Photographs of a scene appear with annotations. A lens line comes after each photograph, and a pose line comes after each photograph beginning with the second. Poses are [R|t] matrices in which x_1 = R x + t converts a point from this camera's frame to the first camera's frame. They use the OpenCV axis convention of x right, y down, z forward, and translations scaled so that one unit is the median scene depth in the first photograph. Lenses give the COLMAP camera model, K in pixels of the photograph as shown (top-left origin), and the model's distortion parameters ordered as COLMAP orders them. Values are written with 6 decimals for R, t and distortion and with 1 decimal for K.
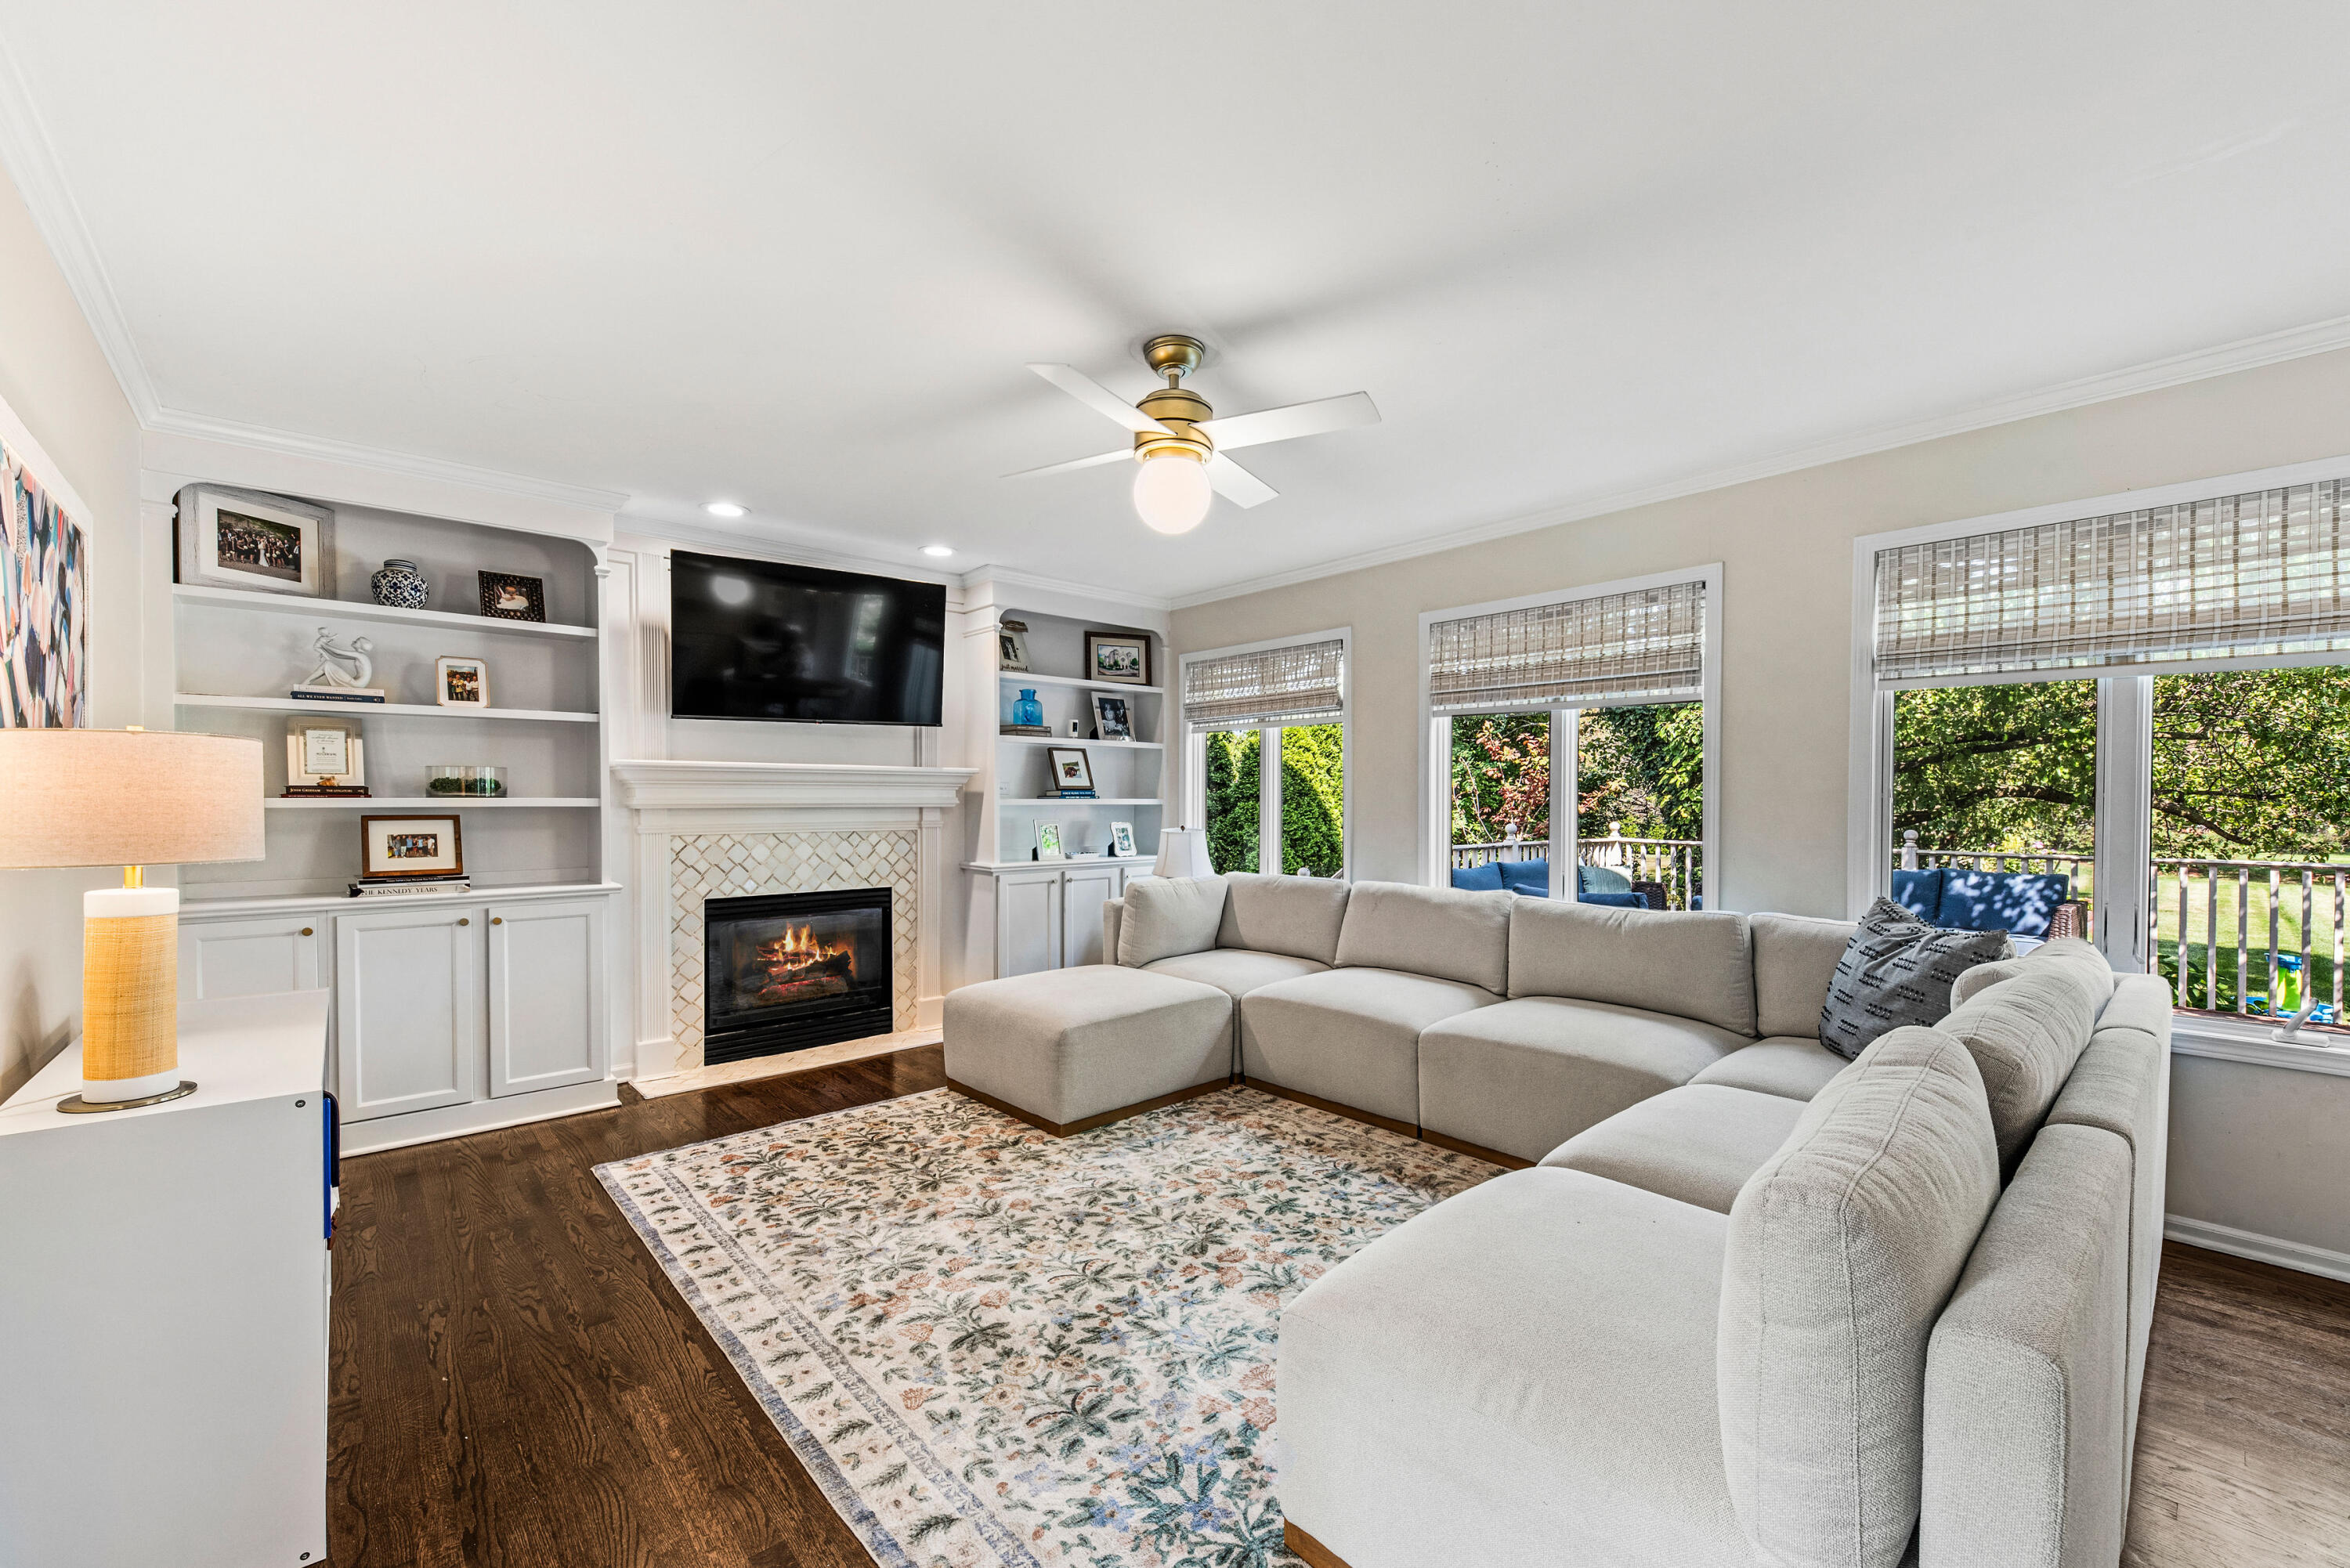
lens RADIAL K [[942.6, 0, 1175.9], [0, 942.6, 804.5], [0, 0, 1]] dist [0.006857, -0.002051]
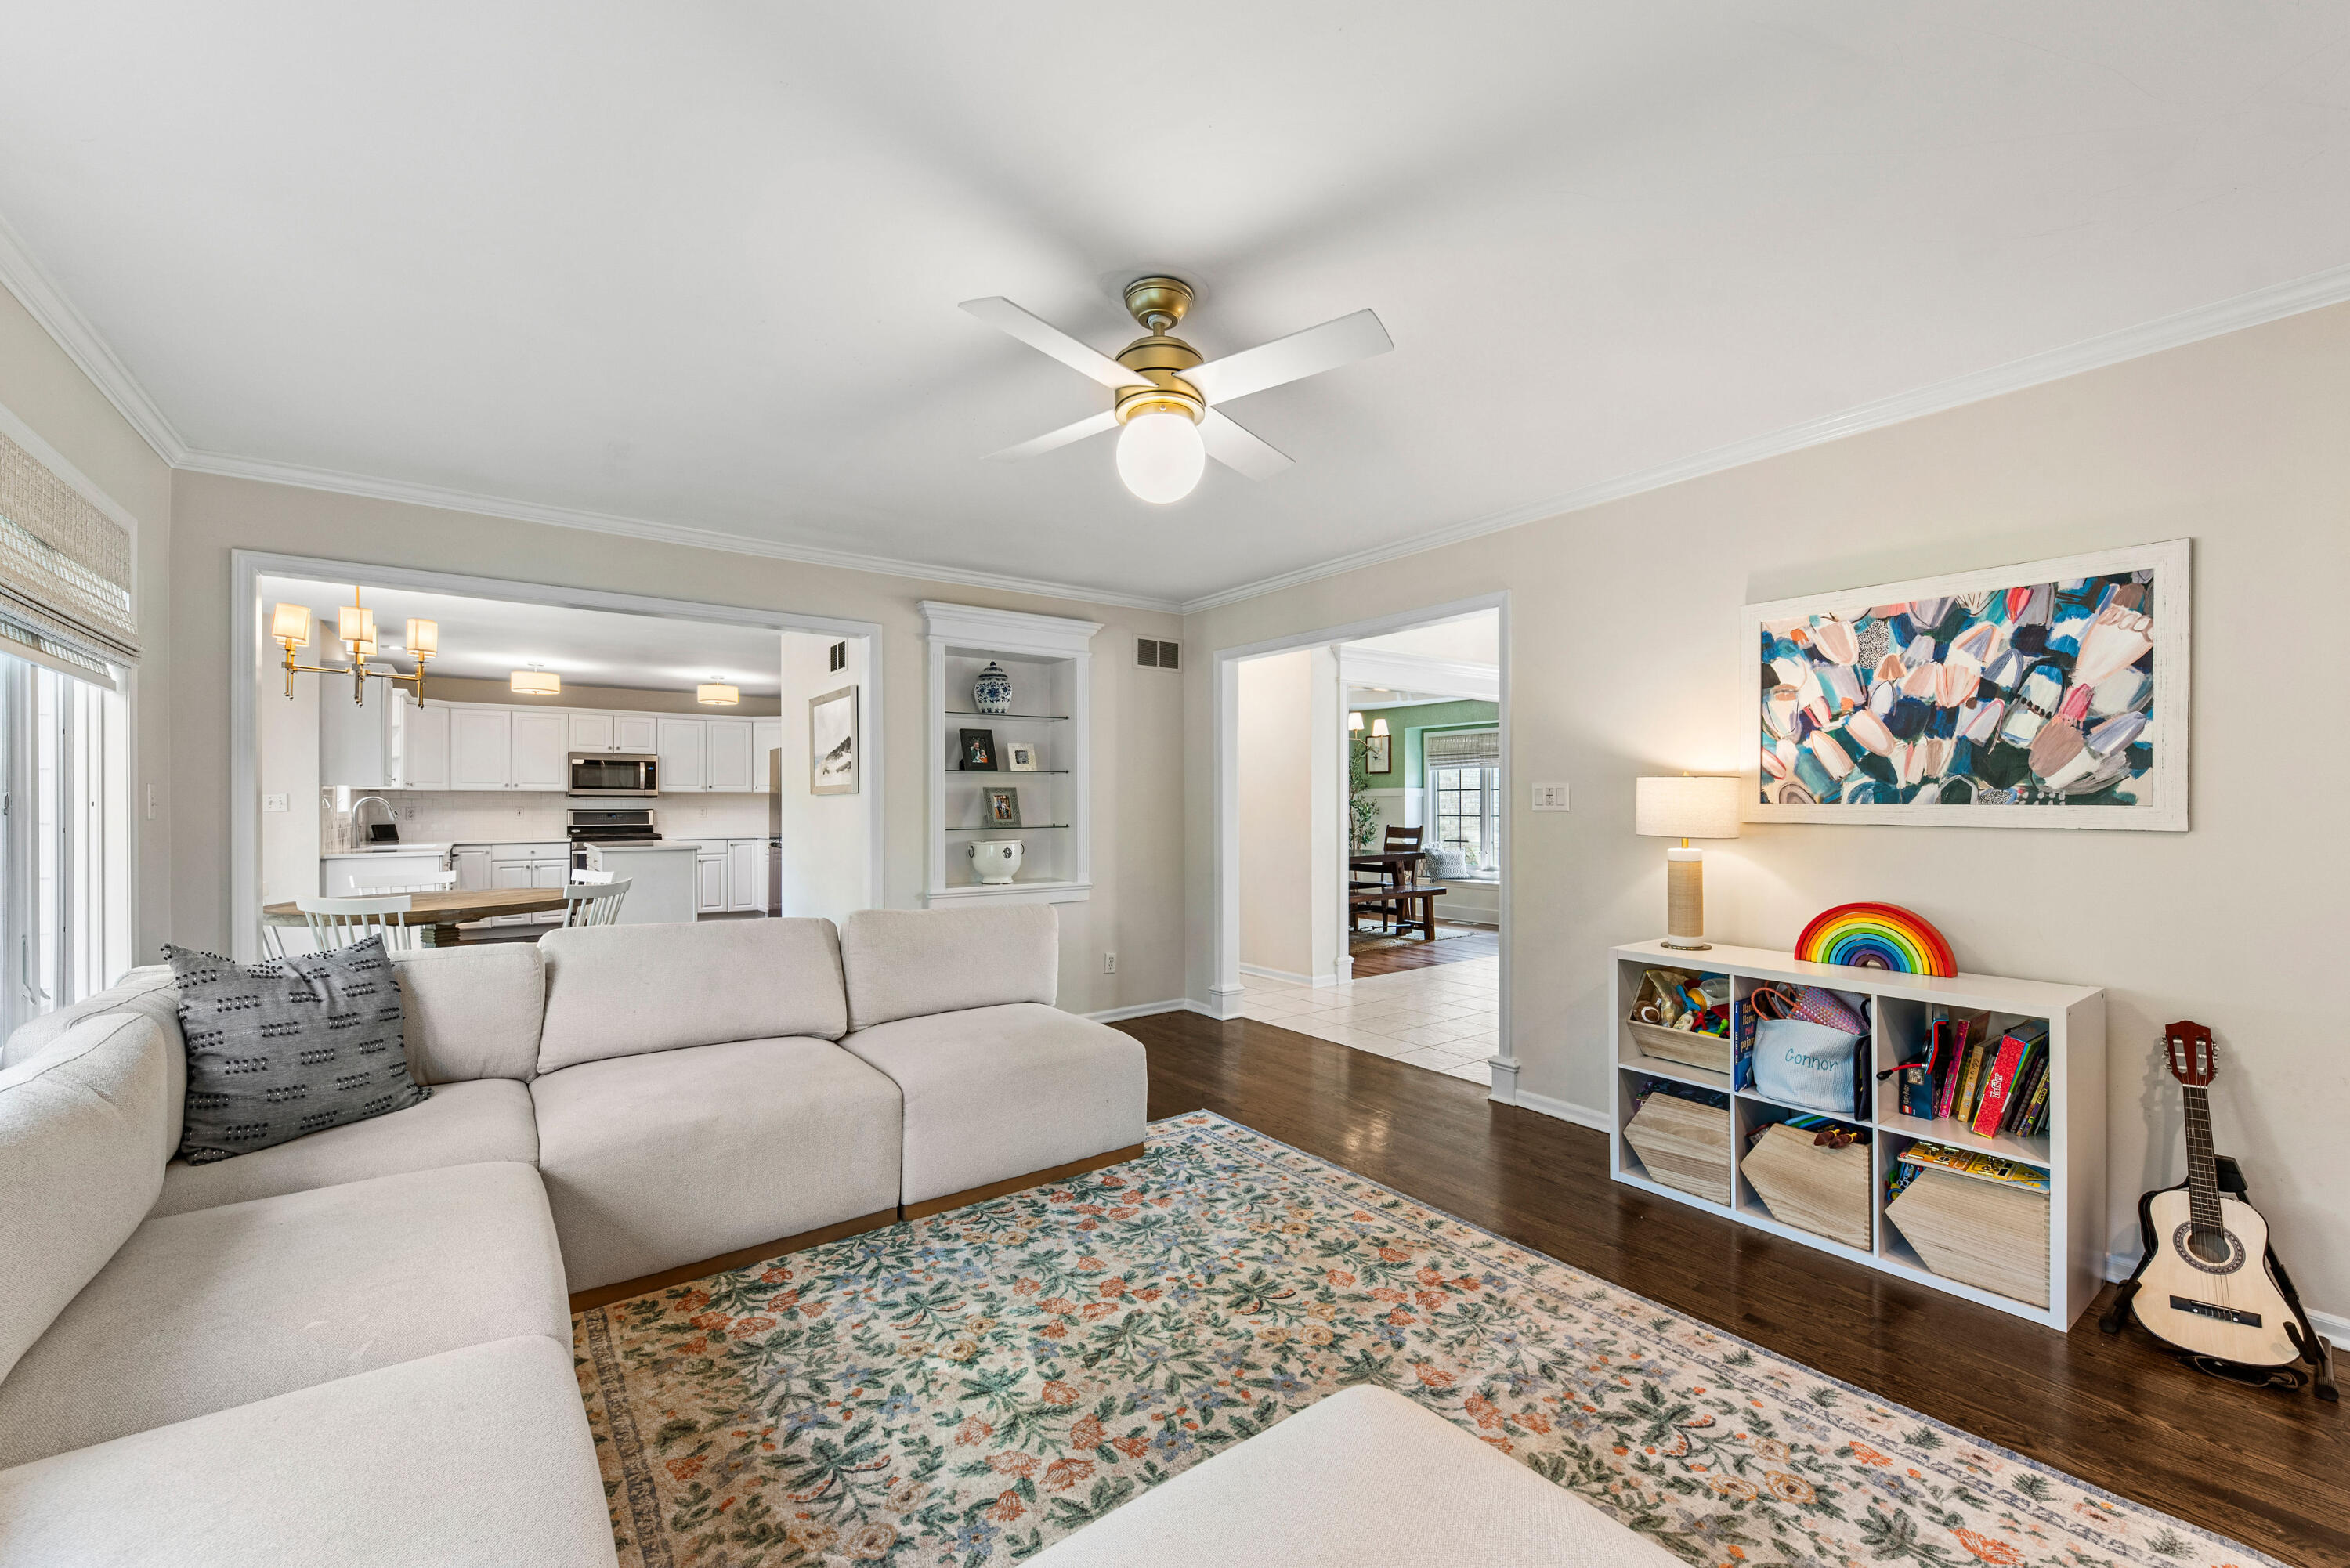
lens RADIAL K [[942.6, 0, 1171.3], [0, 942.6, 804.2], [0, 0, 1]] dist [0.006857, -0.002051]
pose [[-0.994528, 0.001244, 0.104463, -0.072571], [0.001897, 0.999979, 0.006153, -0.009893], [-0.104453, 0.006317, -0.994510, 1.314405]]
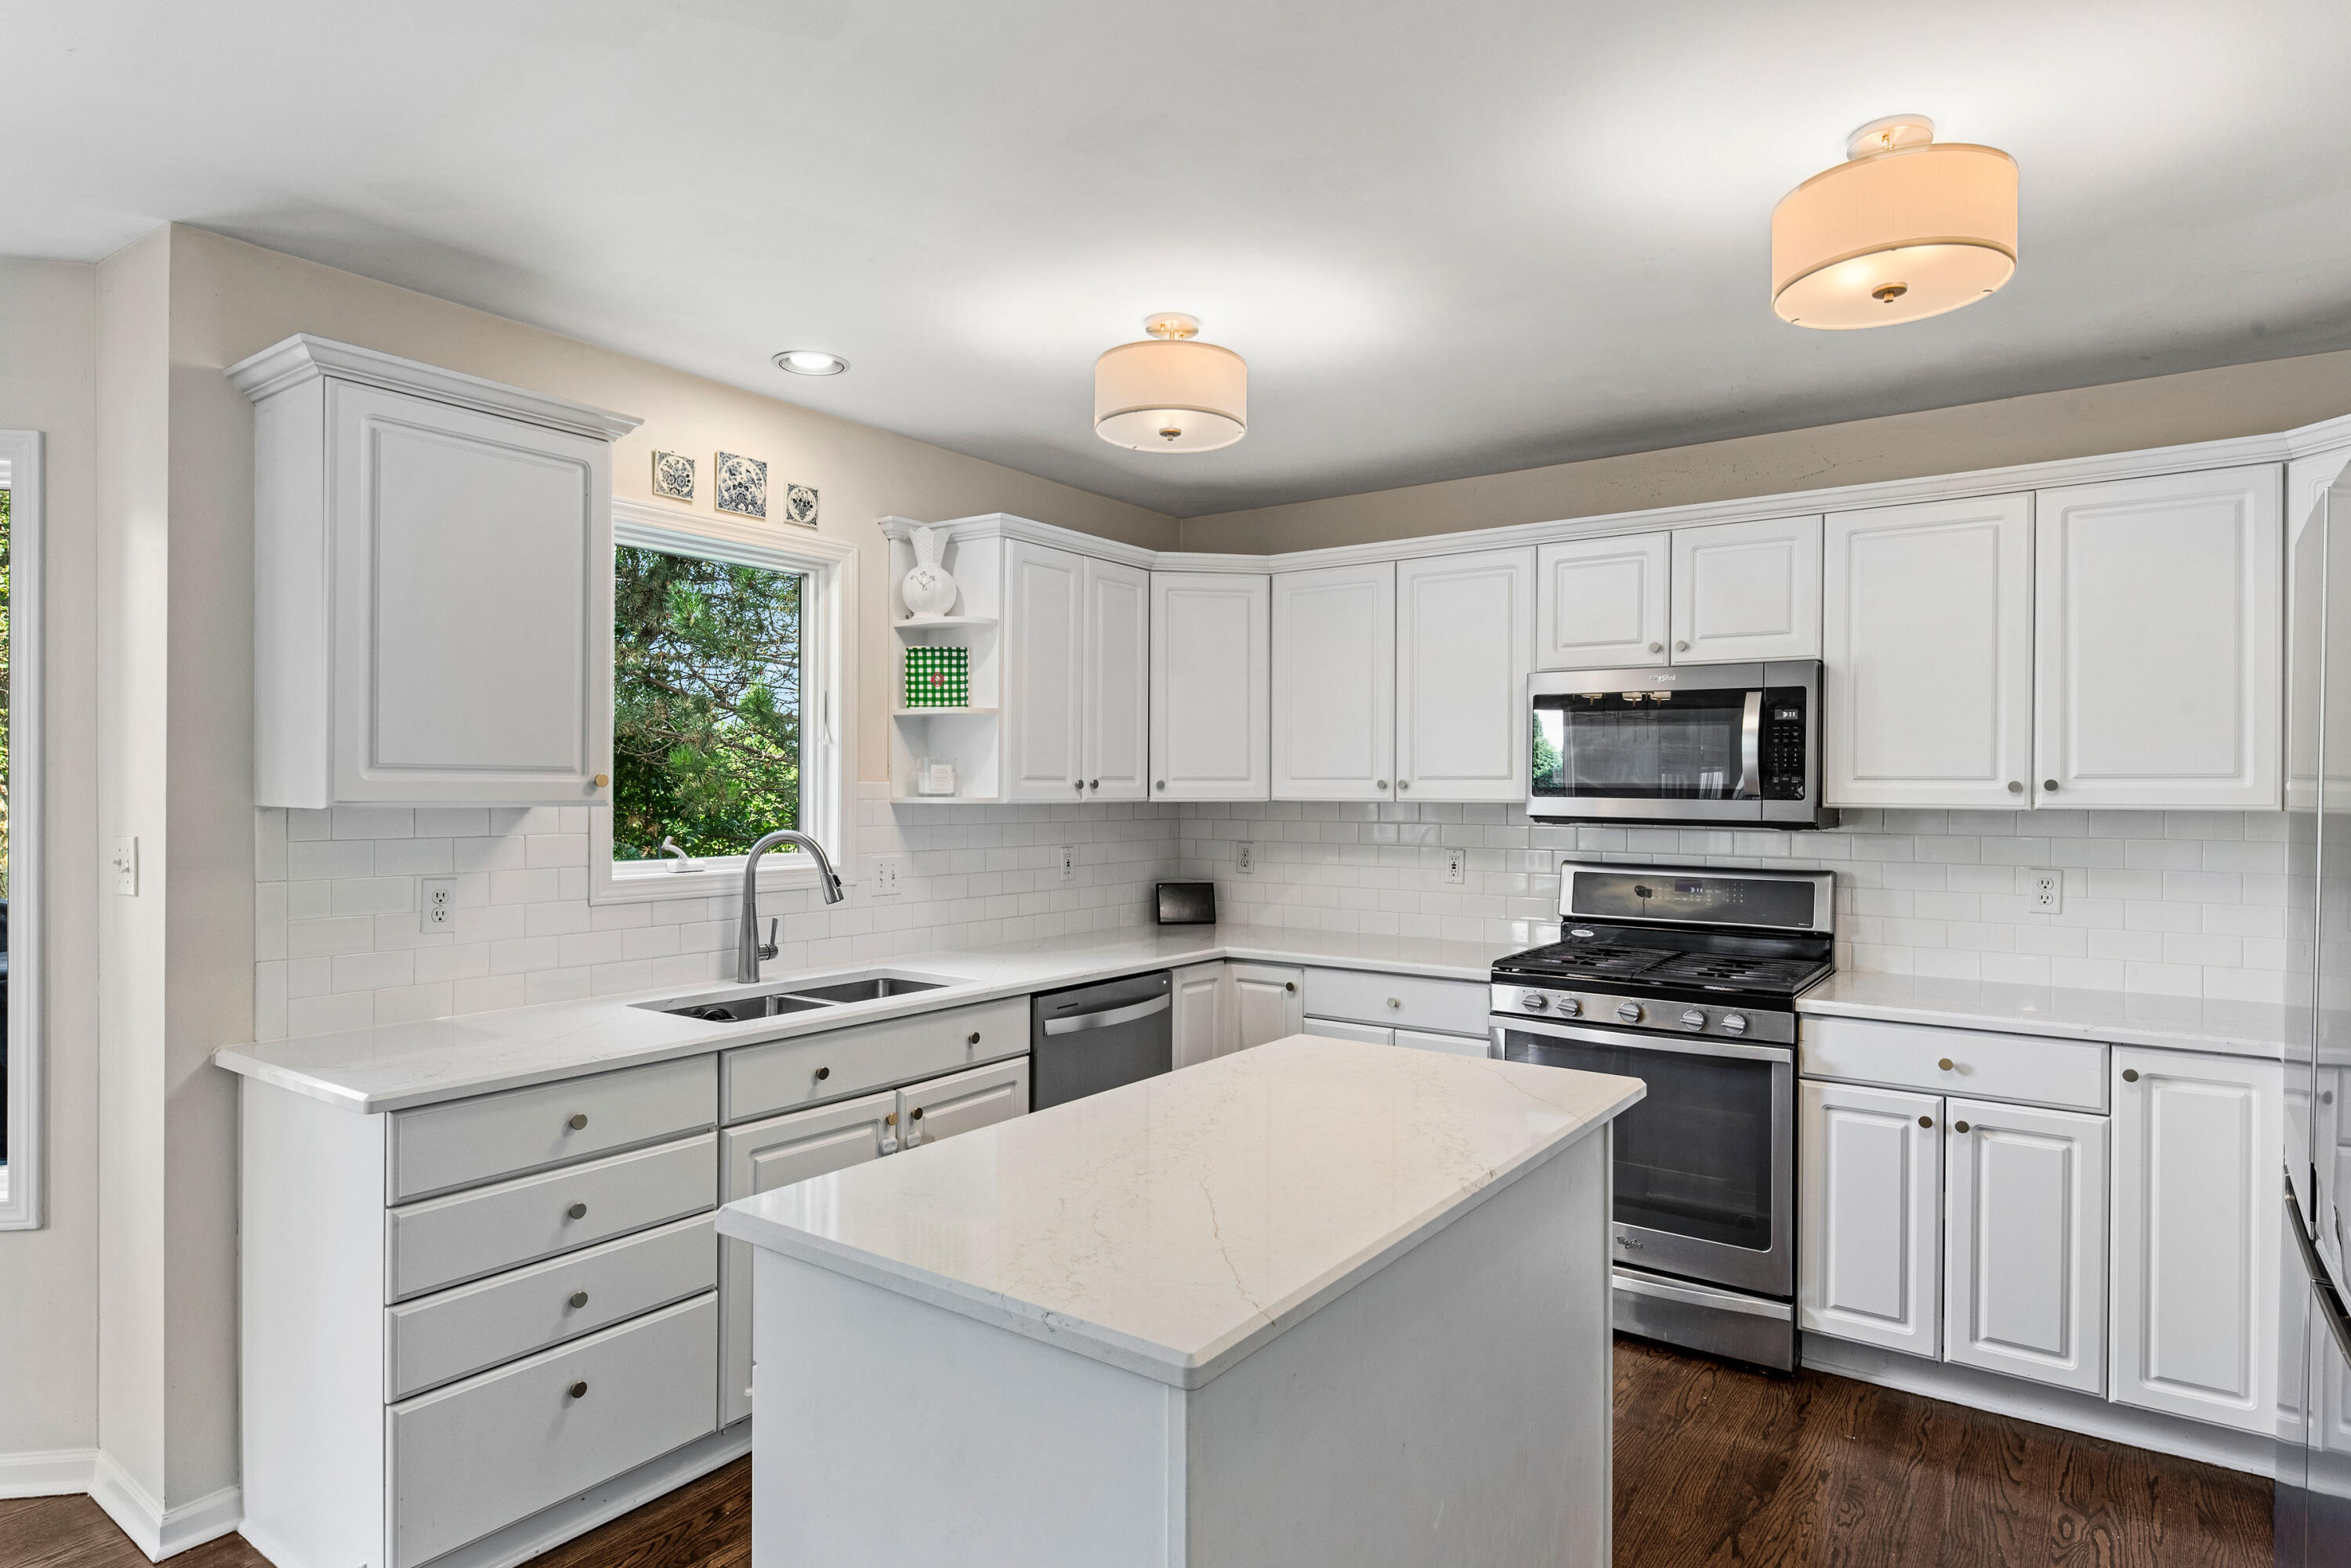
lens RADIAL K [[1278.7, 0, 1162.6], [0, 1278.7, 806.3], [0, 0, 1]] dist [0.020200, -0.008541]
pose [[-0.204040, -0.013632, 0.978868, 0.880644], [0.001155, 0.999899, 0.014165, -0.046453], [-0.978962, 0.004021, -0.204004, -0.593371]]
